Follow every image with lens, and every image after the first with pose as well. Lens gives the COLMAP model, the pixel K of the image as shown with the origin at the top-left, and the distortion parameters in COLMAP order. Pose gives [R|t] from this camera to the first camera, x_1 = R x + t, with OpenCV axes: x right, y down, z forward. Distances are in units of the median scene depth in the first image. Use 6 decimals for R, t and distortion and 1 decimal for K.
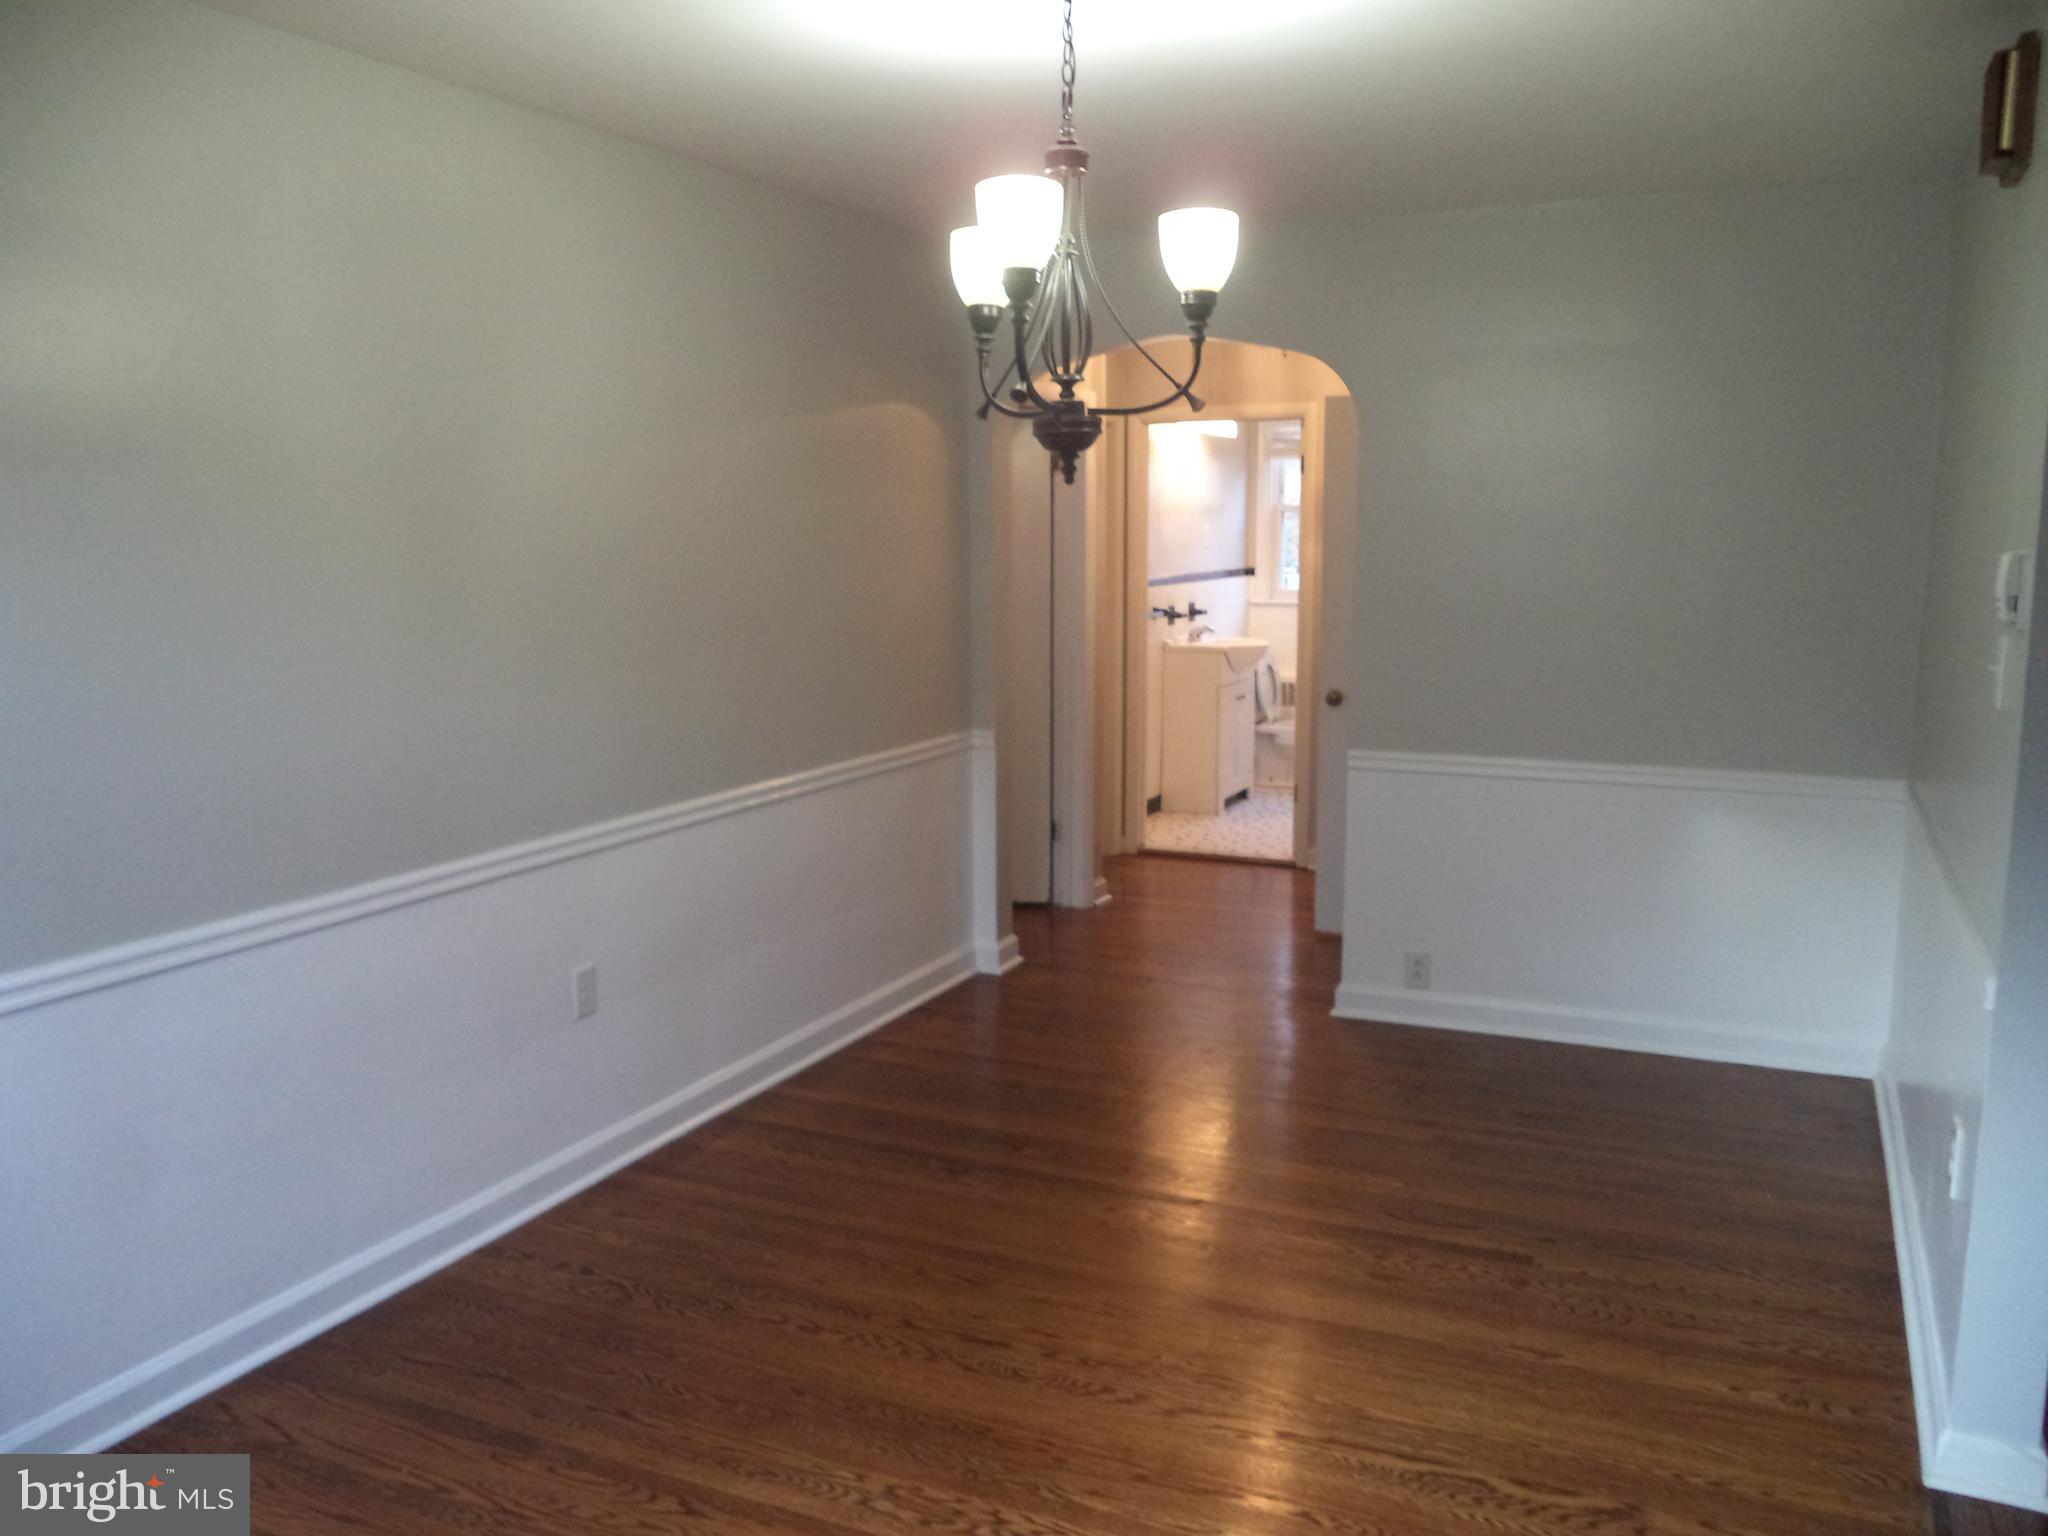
lens RADIAL K [[1615.8, 0, 1031.0], [0, 1615.8, 764.0], [0, 0, 1]] dist [-0.008216, -0.006300]
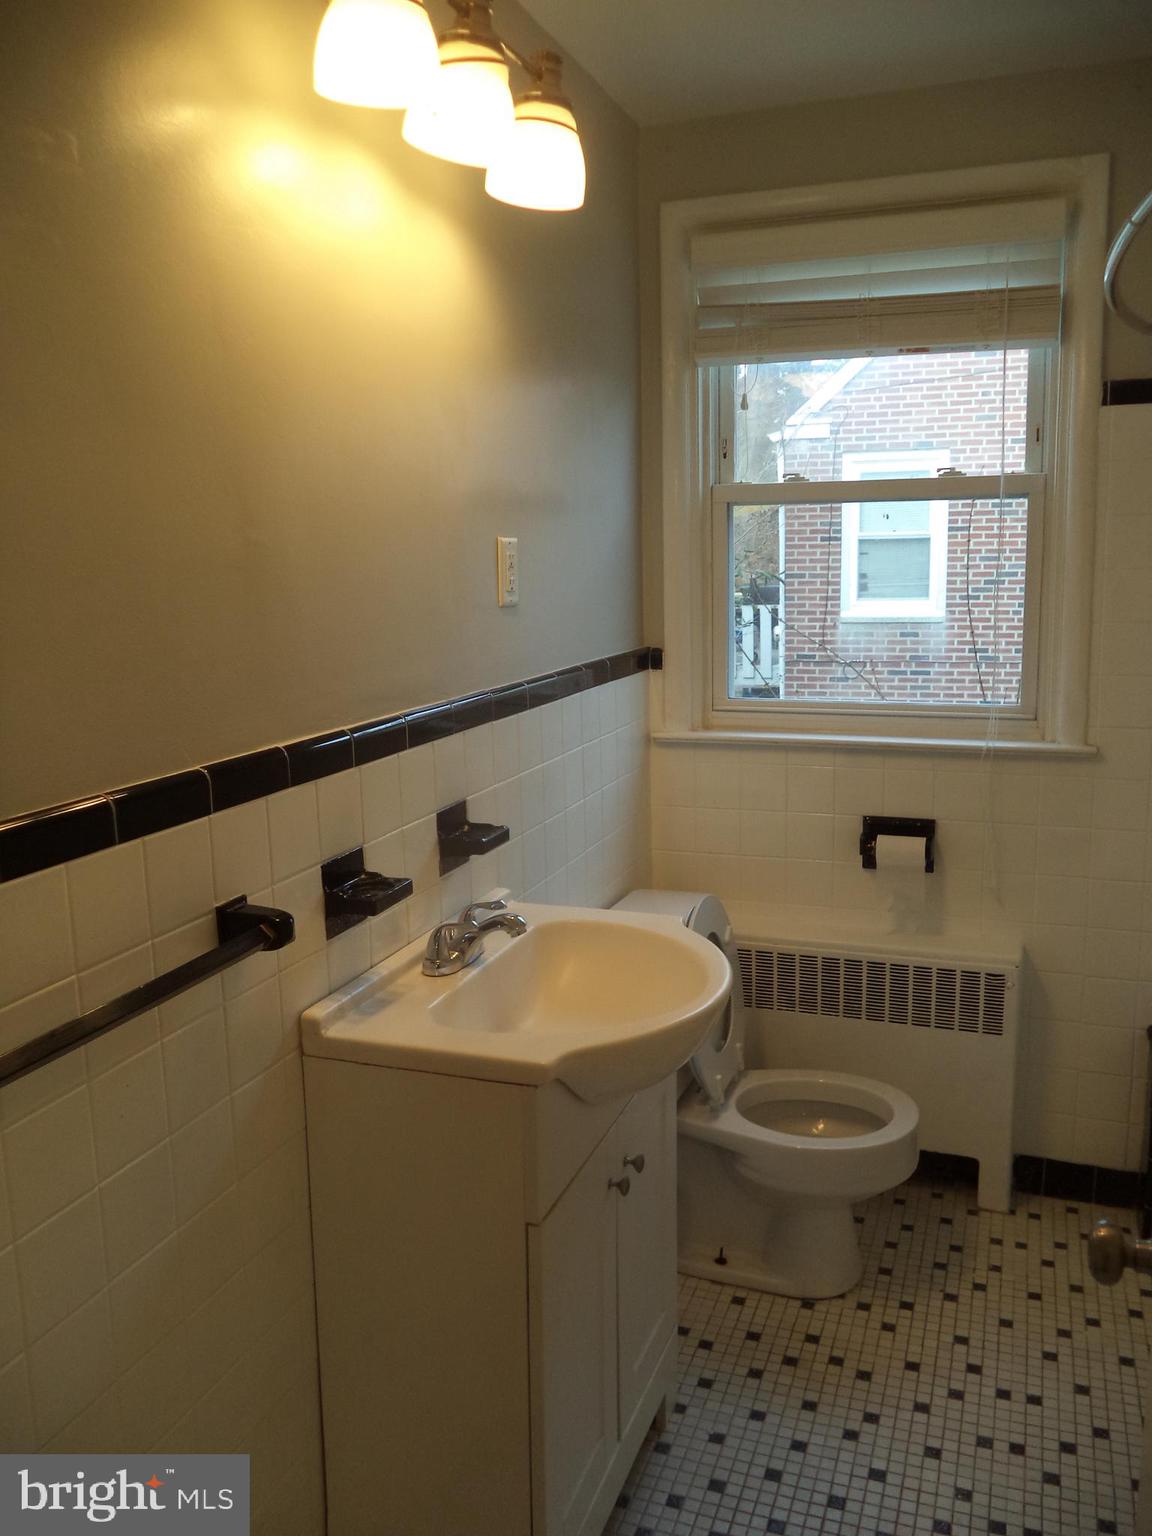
lens RADIAL K [[1211.8, 0, 577.4], [0, 1211.8, 765.9], [0, 0, 1]] dist [-0.008216, -0.006300]
pose [[0.996655, -0.031542, 0.075397, 0.096887], [0.029863, 0.999283, 0.023293, -0.102656], [-0.076078, -0.020963, 0.996882, 0.721515]]
